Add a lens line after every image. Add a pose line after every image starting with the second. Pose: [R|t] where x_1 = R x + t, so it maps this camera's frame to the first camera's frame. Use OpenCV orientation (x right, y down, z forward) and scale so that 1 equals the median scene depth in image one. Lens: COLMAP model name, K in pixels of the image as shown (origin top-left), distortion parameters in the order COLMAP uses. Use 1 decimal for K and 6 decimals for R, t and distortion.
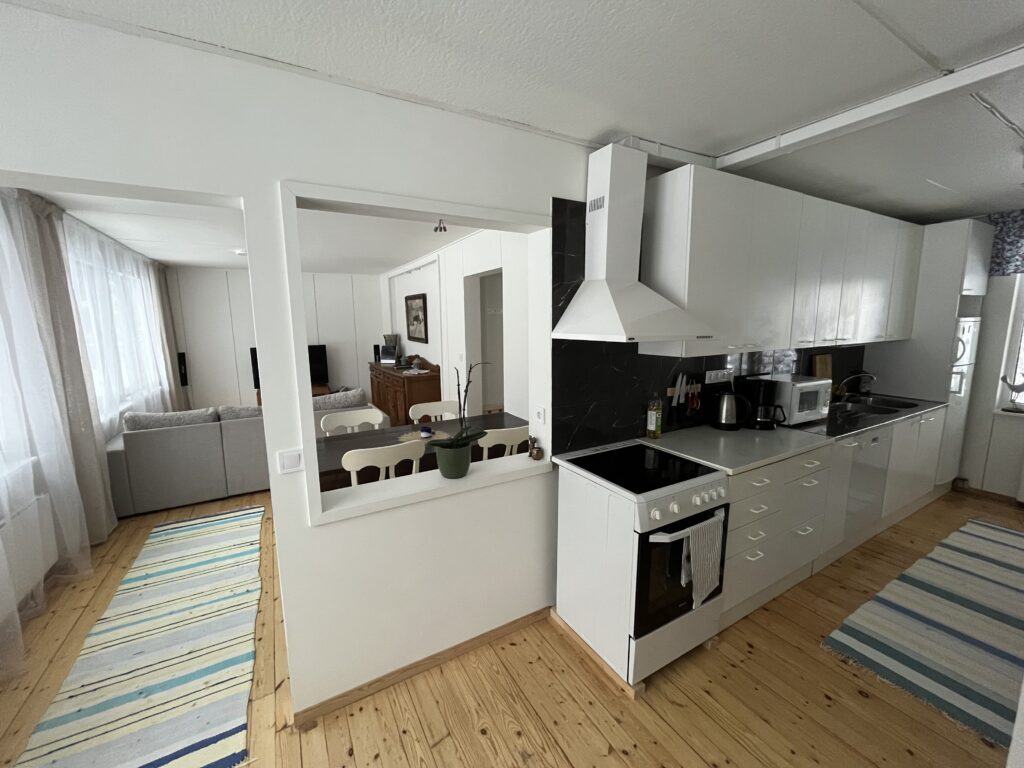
lens RADIAL K [[413.9, 0, 510.5], [0, 413.9, 383.8], [0, 0, 1]] dist [-0.003250, -0.000922]
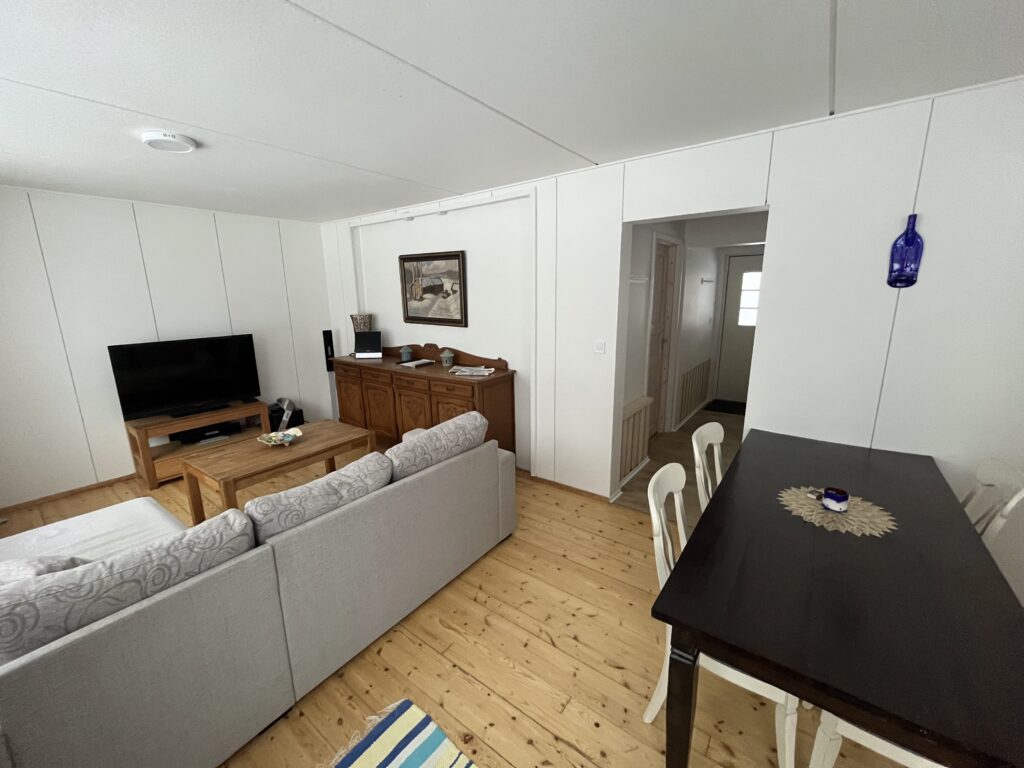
lens RADIAL K [[413.9, 0, 511.4], [0, 413.9, 384.7], [0, 0, 1]] dist [-0.003250, -0.000922]
pose [[0.920596, -0.087280, 0.380637, -0.394016], [0.062877, 0.995115, 0.076107, -0.049969], [-0.385421, -0.046130, 0.921587, 0.342461]]
